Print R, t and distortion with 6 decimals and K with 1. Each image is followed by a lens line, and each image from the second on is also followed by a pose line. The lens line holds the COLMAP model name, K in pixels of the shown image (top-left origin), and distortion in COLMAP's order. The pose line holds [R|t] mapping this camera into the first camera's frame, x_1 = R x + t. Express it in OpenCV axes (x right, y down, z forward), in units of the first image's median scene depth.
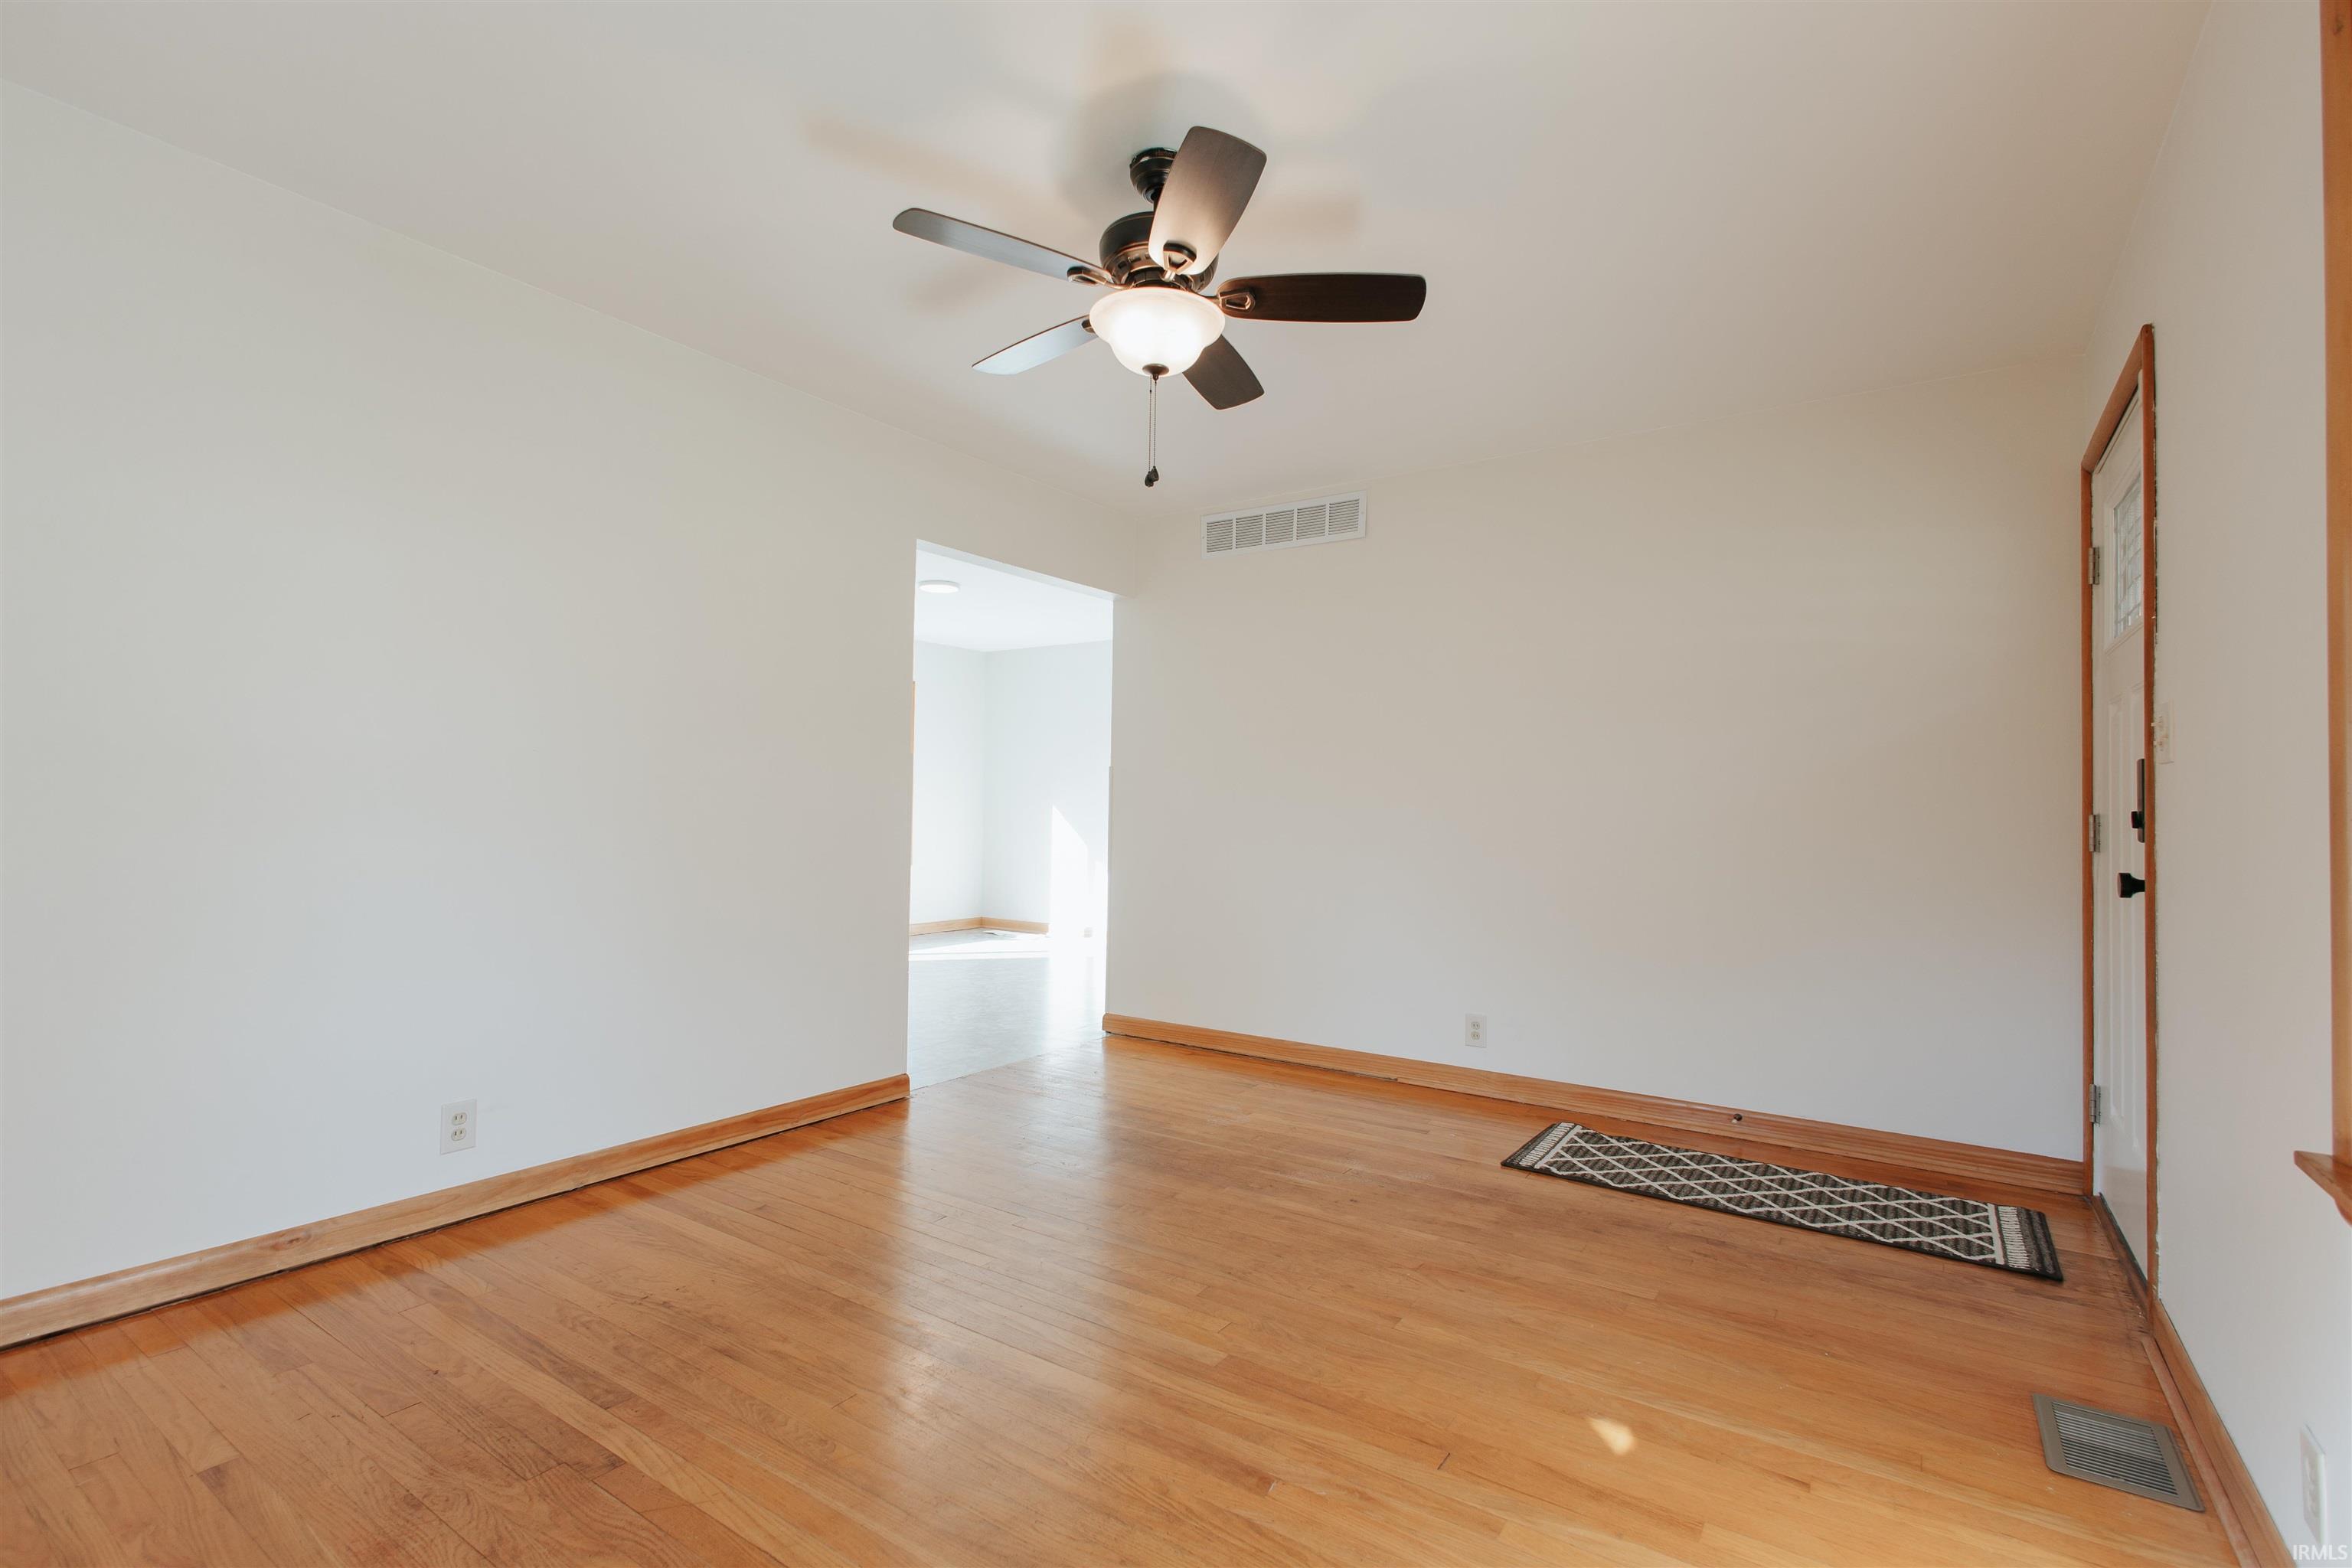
lens RADIAL K [[1078.7, 0, 1176.0], [0, 1078.7, 784.0], [0, 0, 1]] dist [0.009890, -0.000002]
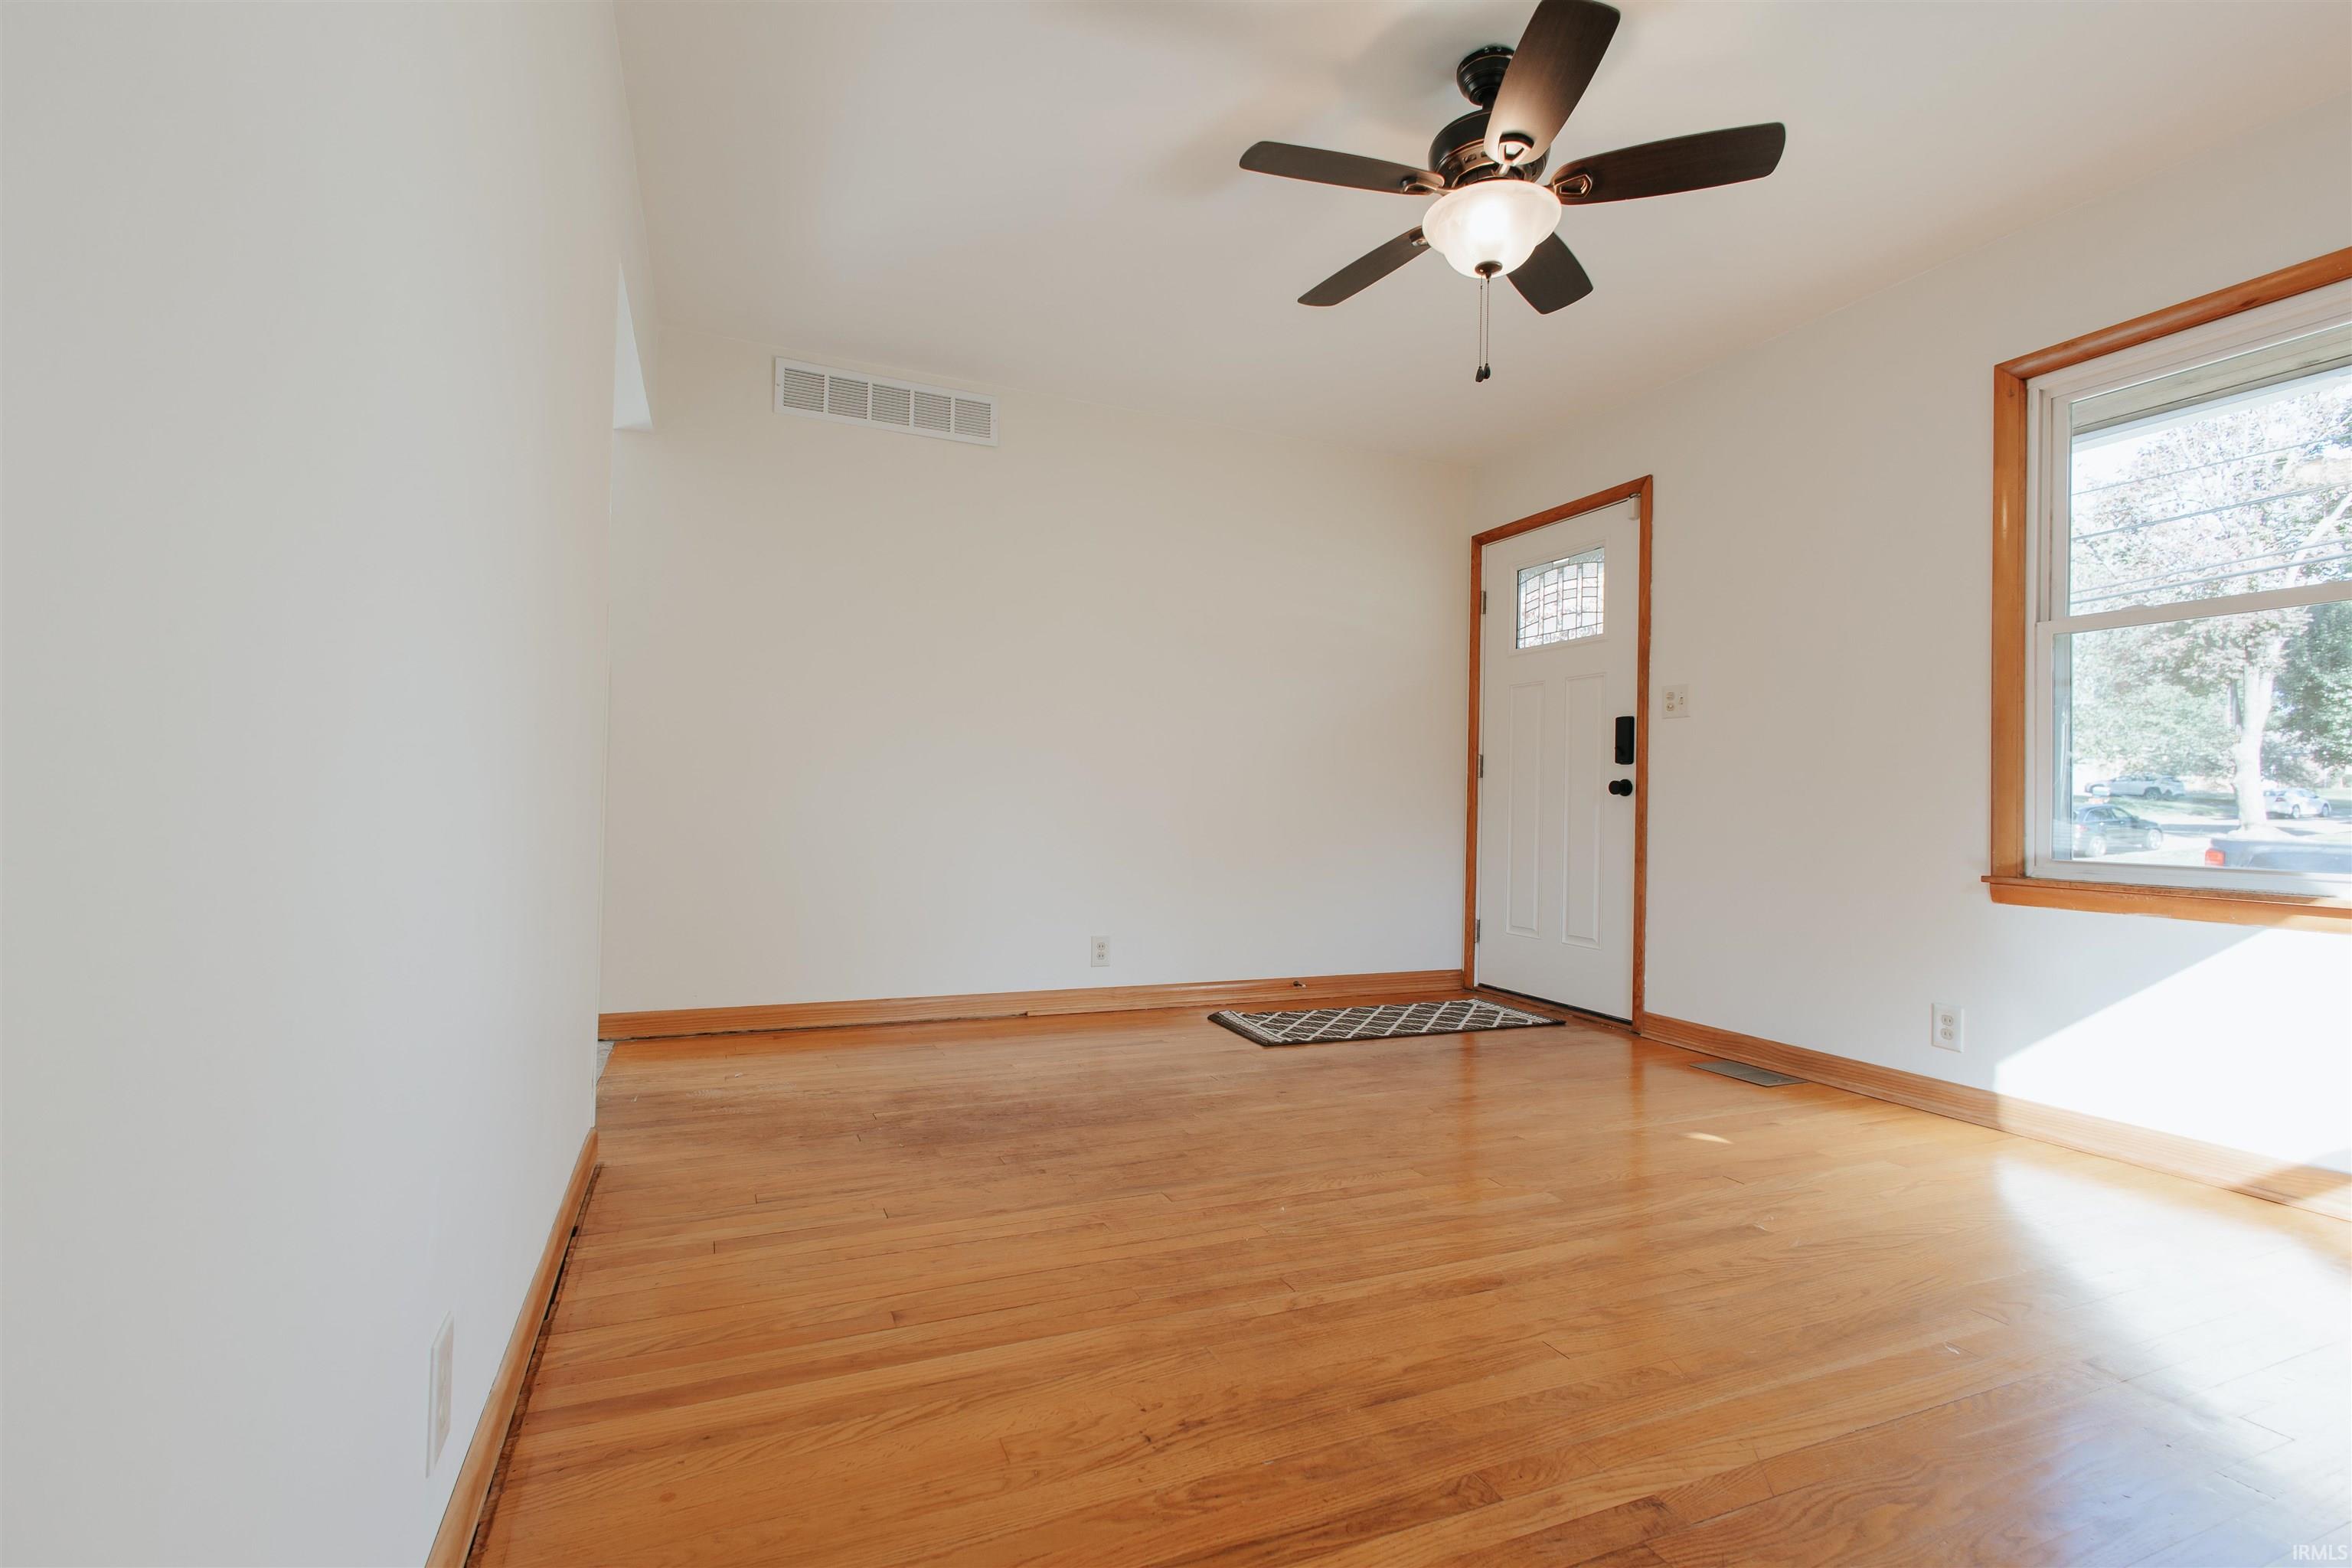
lens RADIAL K [[1078.7, 0, 1176.0], [0, 1078.7, 784.0], [0, 0, 1]] dist [0.009890, -0.000002]
pose [[0.529131, 0.014014, 0.848425, -0.900456], [-0.032255, 0.999473, 0.003607, 0.093537], [-0.847927, -0.029275, 0.529304, 0.607083]]
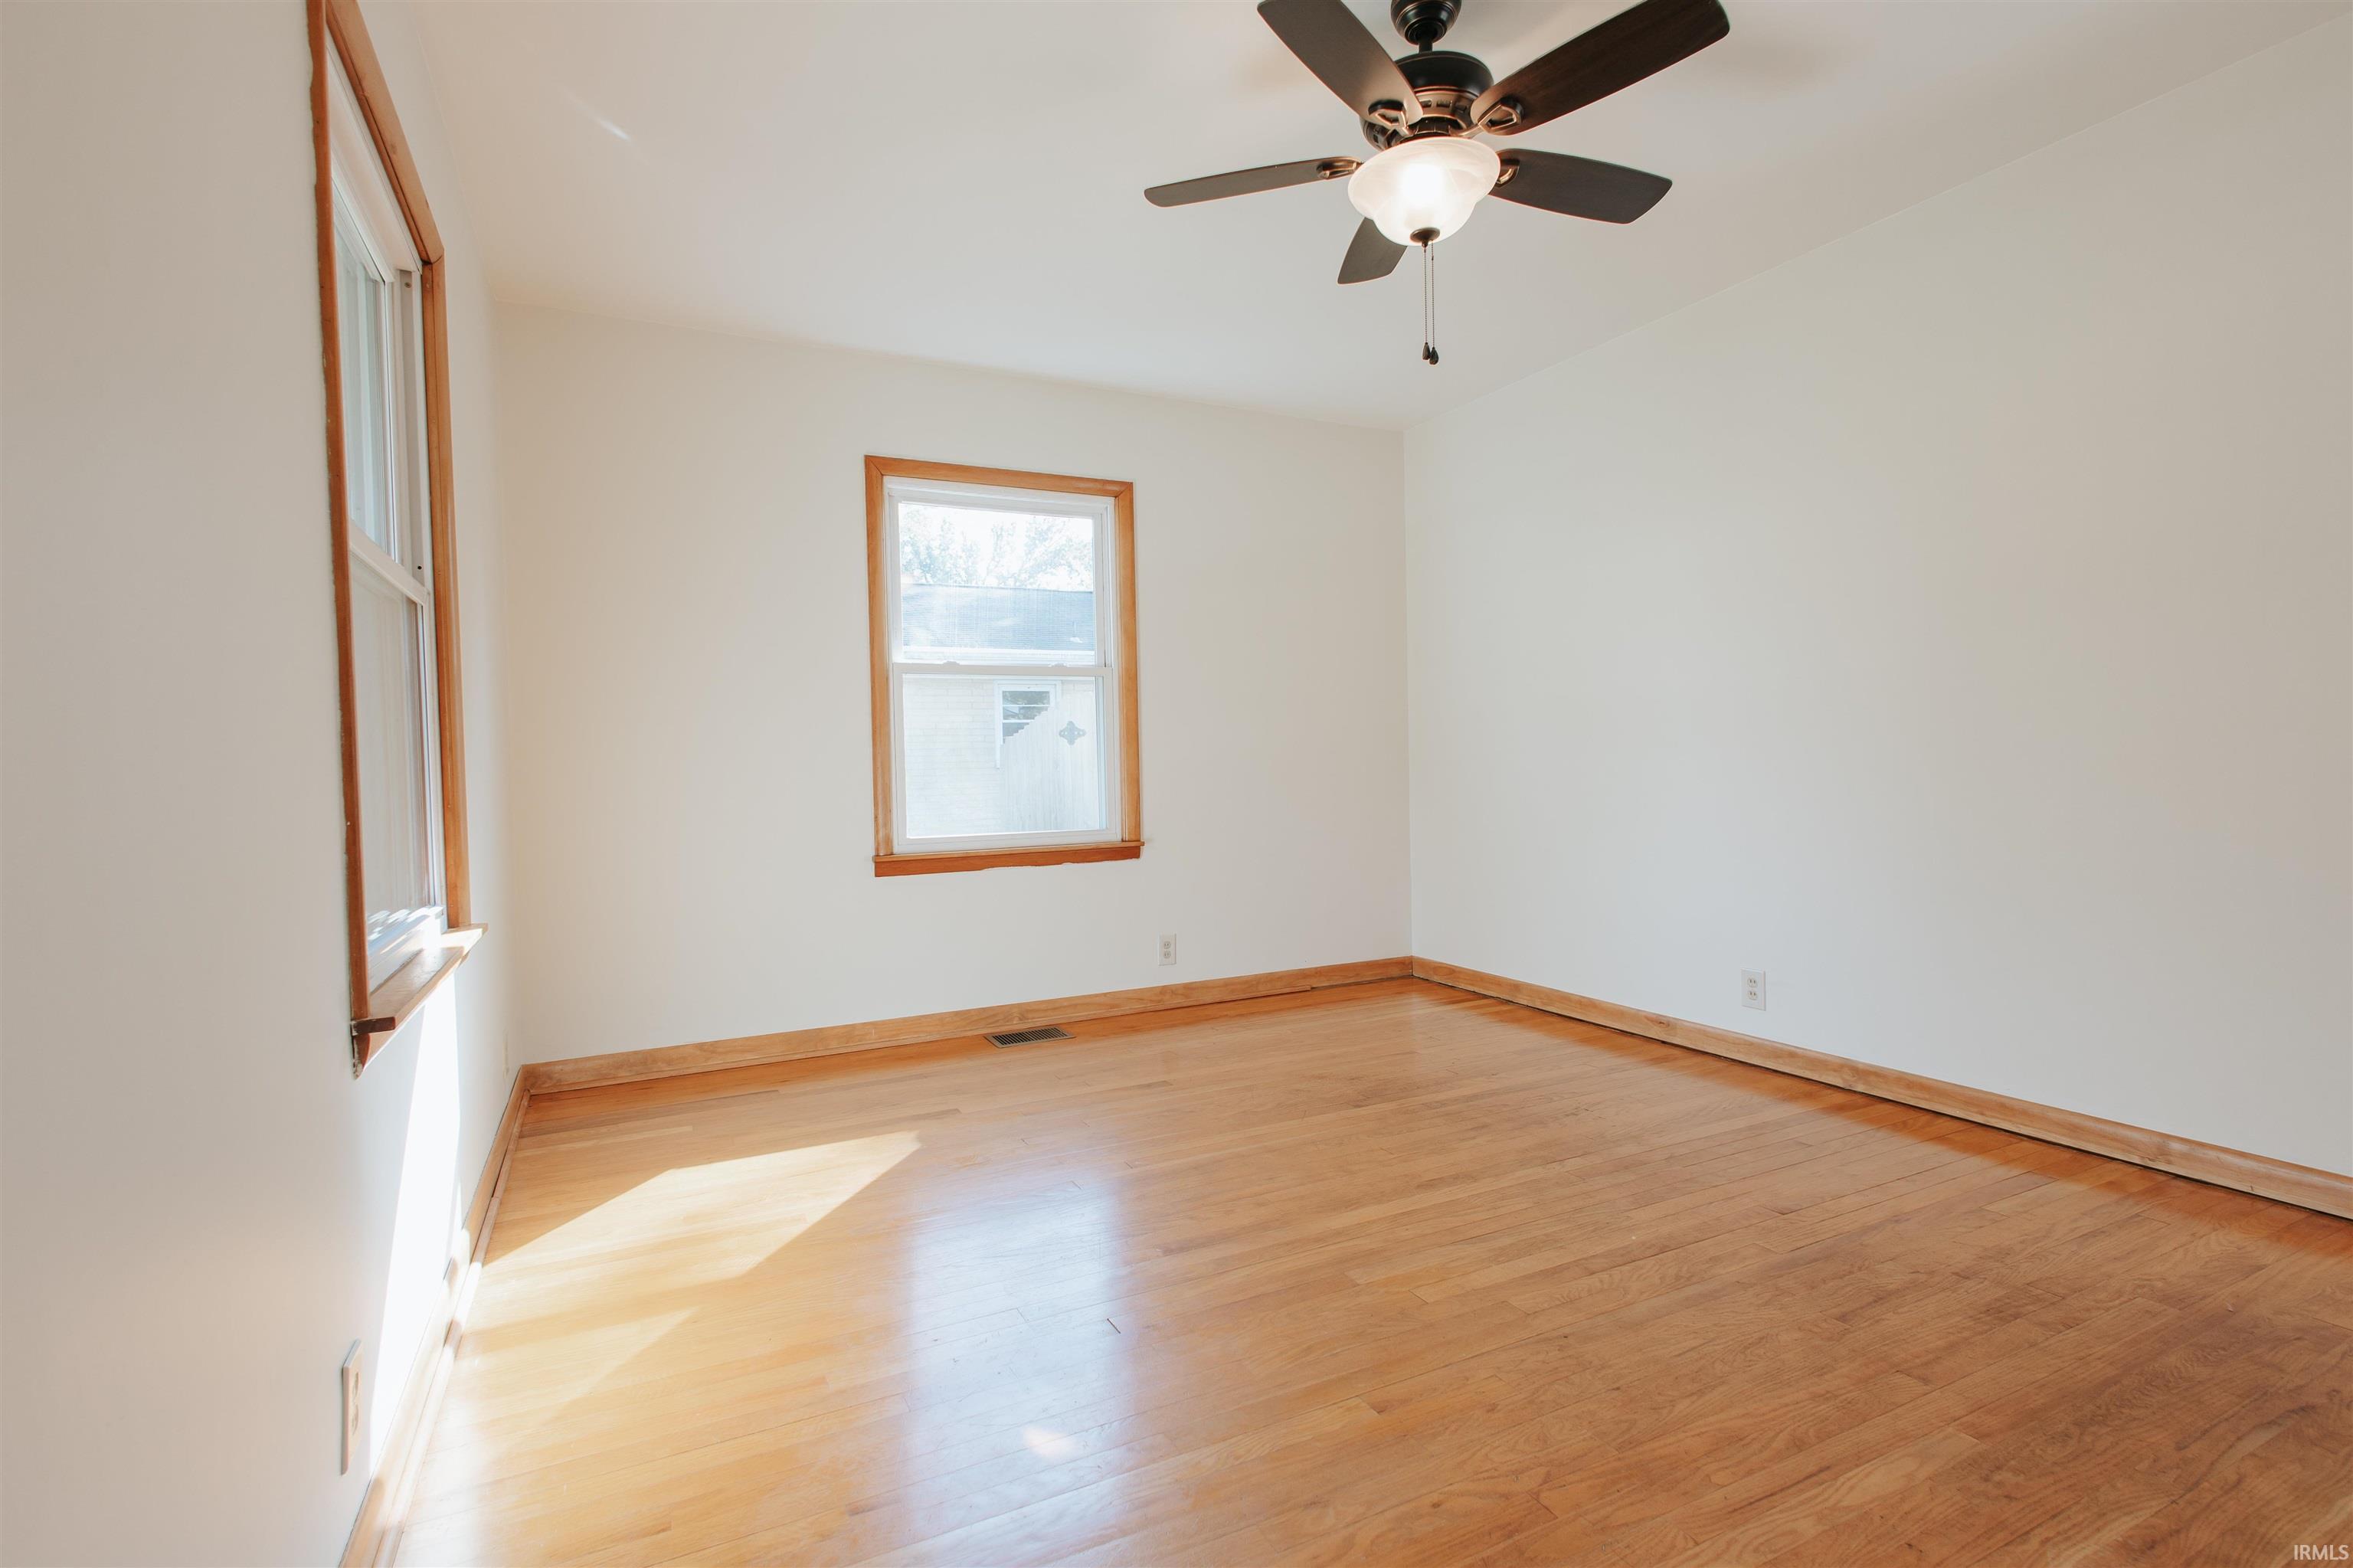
lens RADIAL K [[1065.9, 0, 1149.0], [0, 1065.9, 796.1], [0, 0, 1]] dist [0.001767, -0.000073]
pose [[-0.506768, 0.021726, -0.861809, 0.776480], [0.035860, 0.999348, 0.004107, 0.067376], [0.861336, -0.028823, -0.507217, 1.084328]]
